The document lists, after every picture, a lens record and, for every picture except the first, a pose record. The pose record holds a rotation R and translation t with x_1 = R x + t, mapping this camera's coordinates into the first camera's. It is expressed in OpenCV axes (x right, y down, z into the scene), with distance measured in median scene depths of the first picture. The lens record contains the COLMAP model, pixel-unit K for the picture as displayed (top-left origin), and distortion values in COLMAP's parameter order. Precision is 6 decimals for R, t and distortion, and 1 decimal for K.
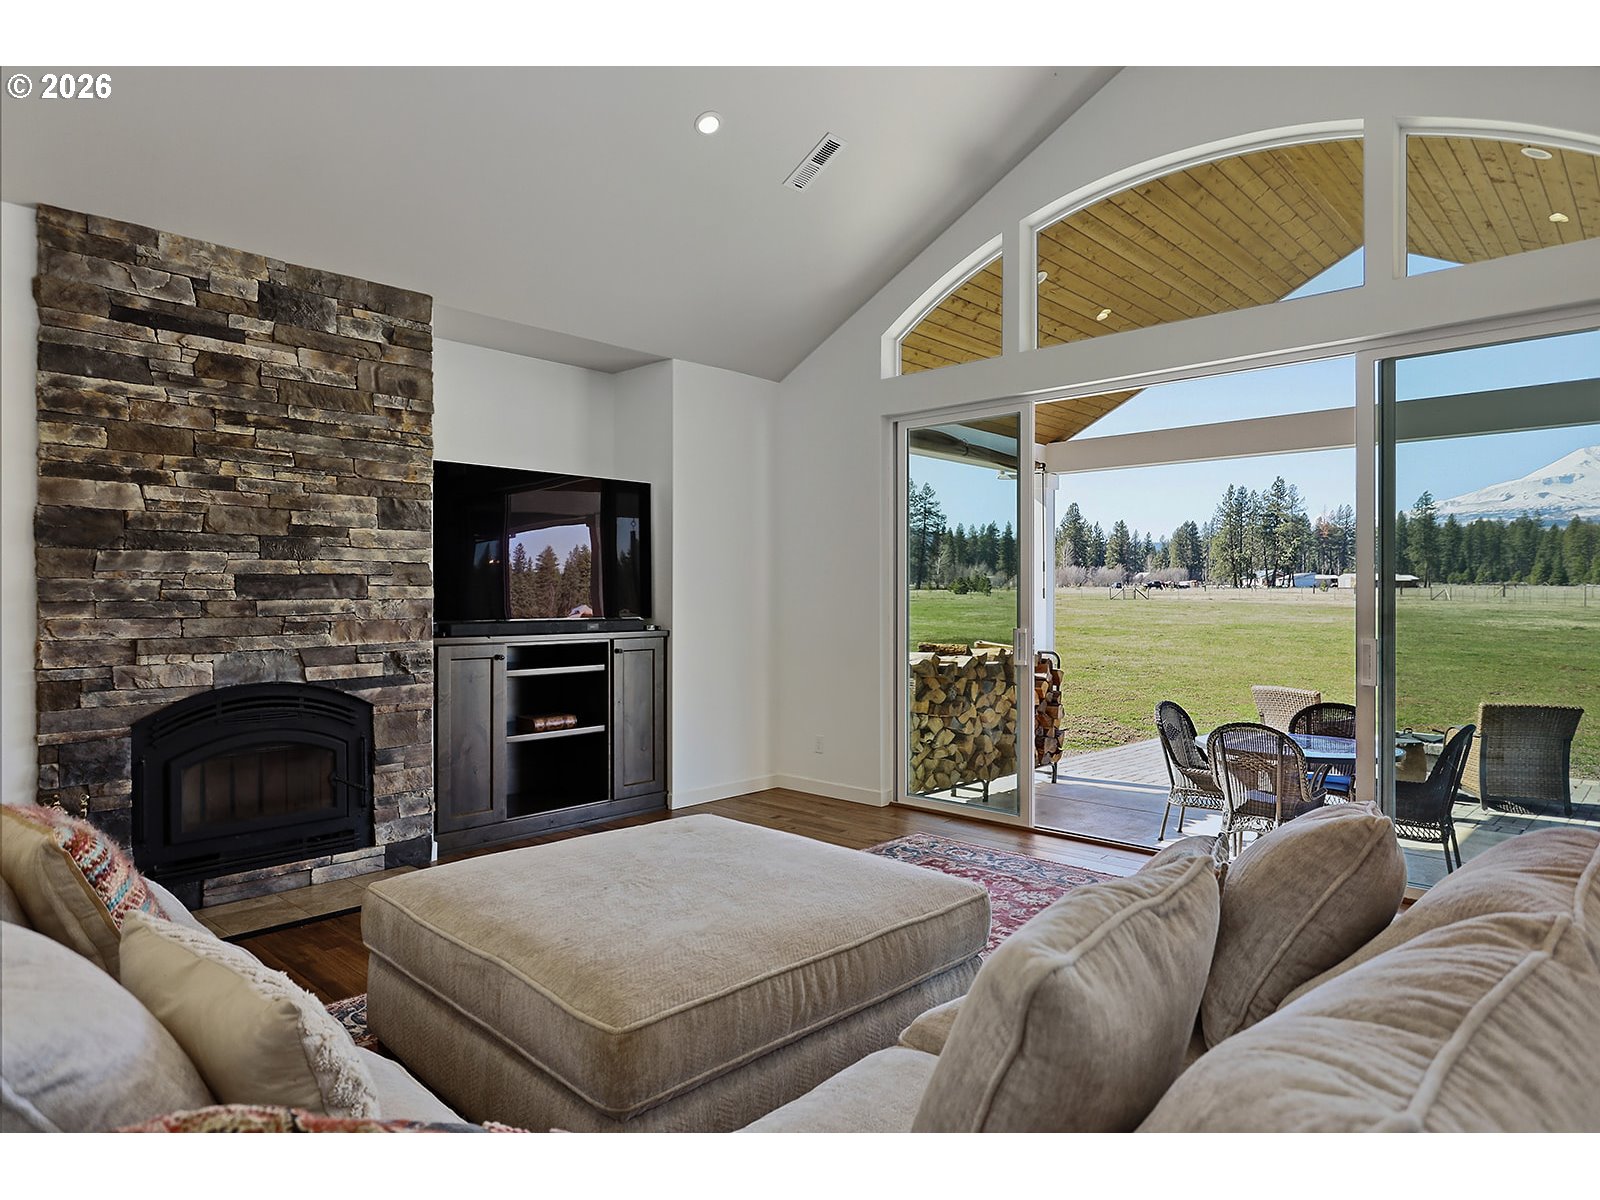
lens RADIAL K [[941.3, 0, 800.0], [0, 941.3, 600.0], [0, 0, 1]] dist [-0.003991, 0.001443]
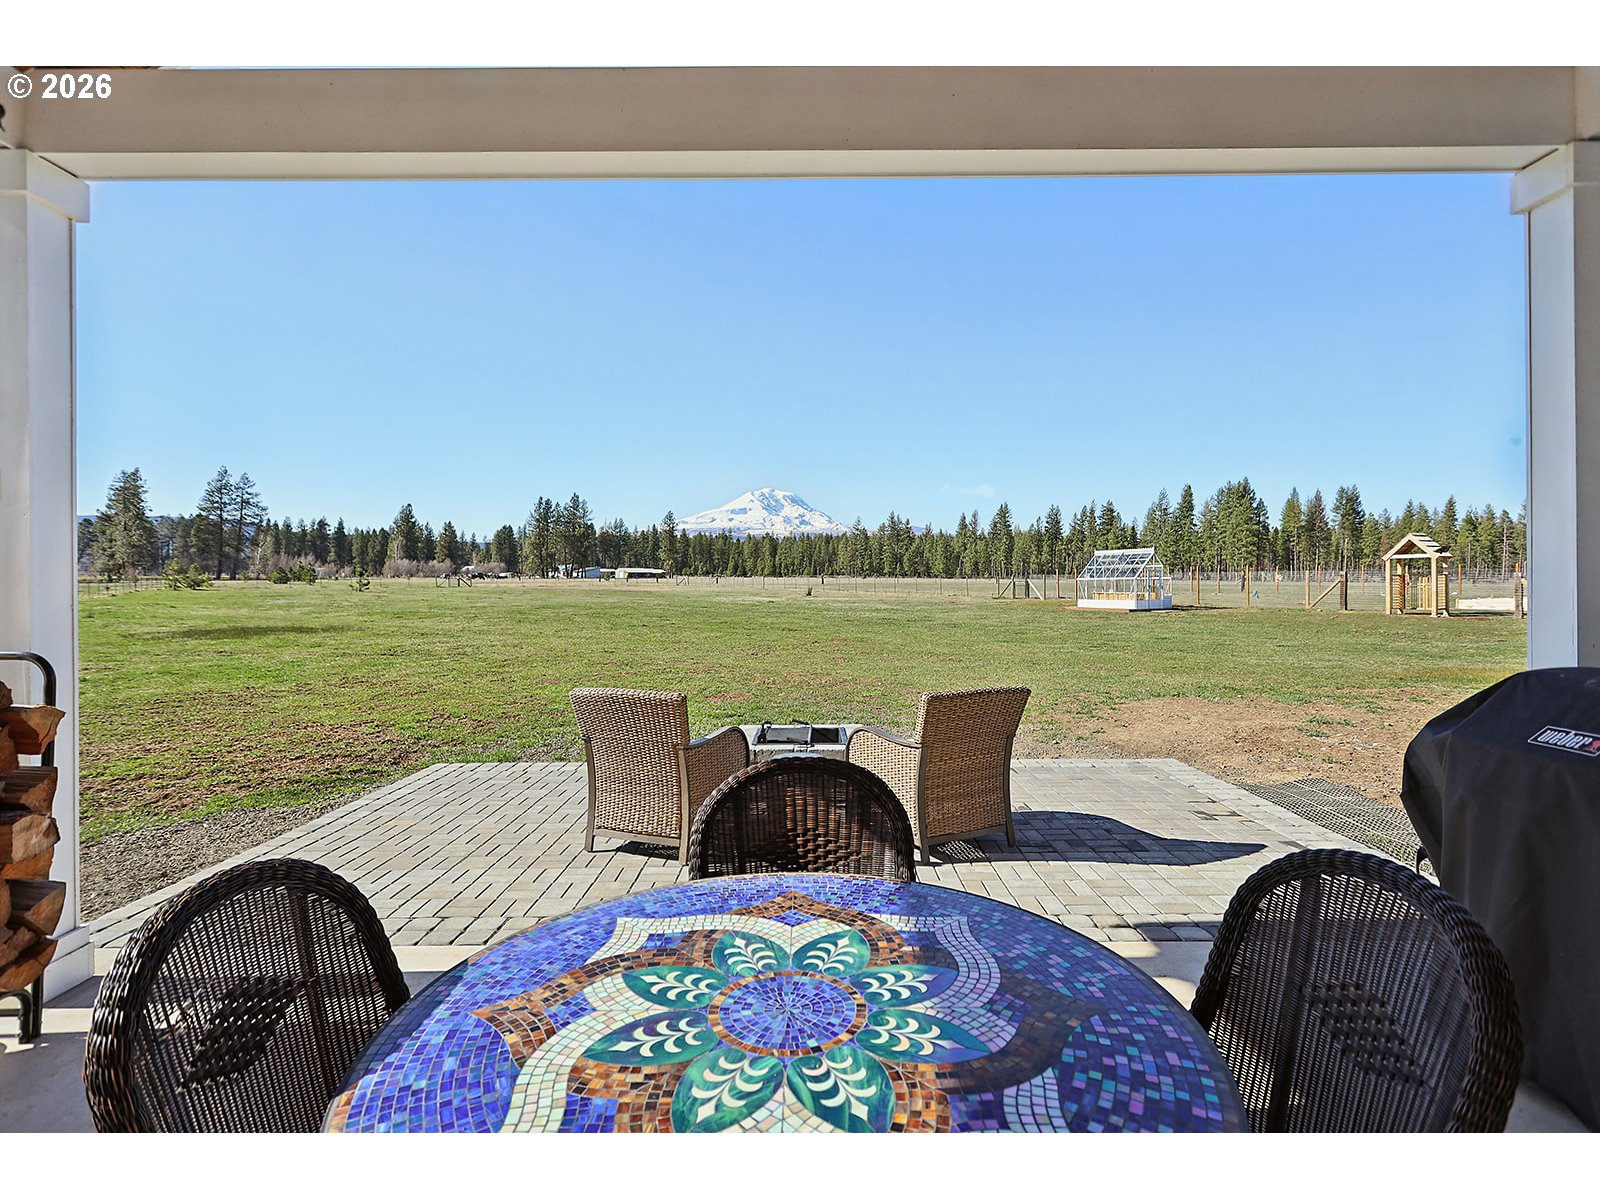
lens RADIAL K [[763.7, 0, 799.1], [0, 763.7, 586.4], [0, 0, 1]] dist [-0.000395, 0.000214]
pose [[0.726932, -0.007631, 0.686667, 0.578713], [0.010150, 0.999948, 0.000367, 0.069294], [-0.686635, 0.006703, 0.726972, 1.241066]]
